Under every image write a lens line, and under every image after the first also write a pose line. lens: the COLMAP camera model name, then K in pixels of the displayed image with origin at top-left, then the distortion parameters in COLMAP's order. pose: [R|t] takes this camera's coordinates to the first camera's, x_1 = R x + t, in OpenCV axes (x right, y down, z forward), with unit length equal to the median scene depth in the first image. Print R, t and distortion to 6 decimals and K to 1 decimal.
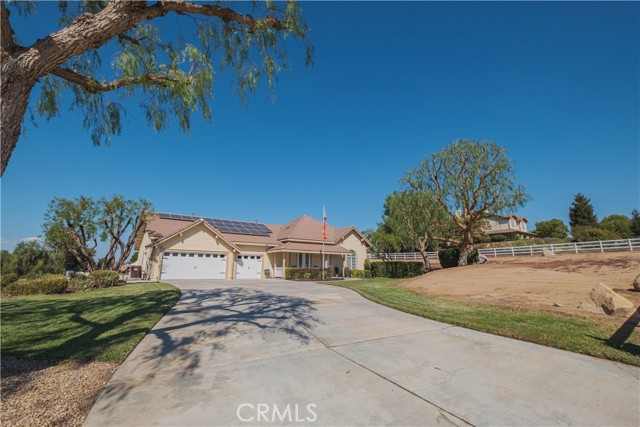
lens RADIAL K [[284.3, 0, 320.0], [0, 284.3, 213.5], [0, 0, 1]] dist [-0.000022, 0.000015]
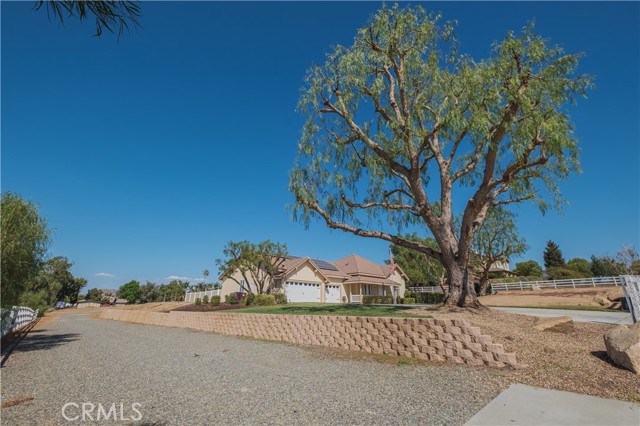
lens RADIAL K [[279.7, 0, 320.0], [0, 279.7, 213.0], [0, 0, 1]] dist [-0.009386, -0.000040]
pose [[0.996889, 0.035670, 0.070279, -0.342042], [-0.026725, 0.991880, -0.124340, -0.020092], [-0.074144, 0.122075, 0.989748, -0.274561]]
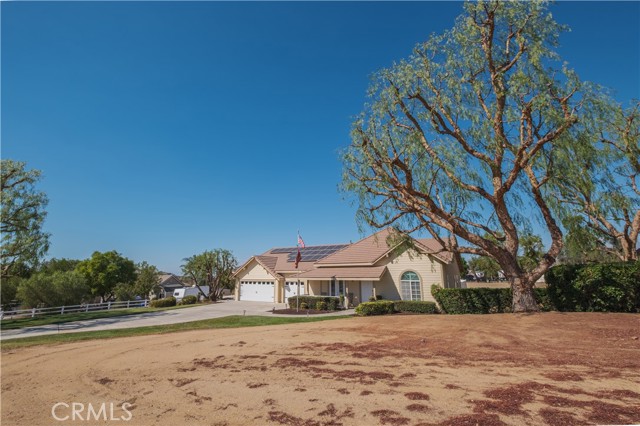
lens RADIAL K [[293.6, 0, 320.0], [0, 293.6, 213.0], [0, 0, 1]] dist [0.000097, 0.000013]
pose [[0.410291, -0.192167, -0.891478, 0.717973], [0.183024, 0.975009, -0.125939, 0.040578], [0.893400, -0.111490, 0.435208, 0.520182]]
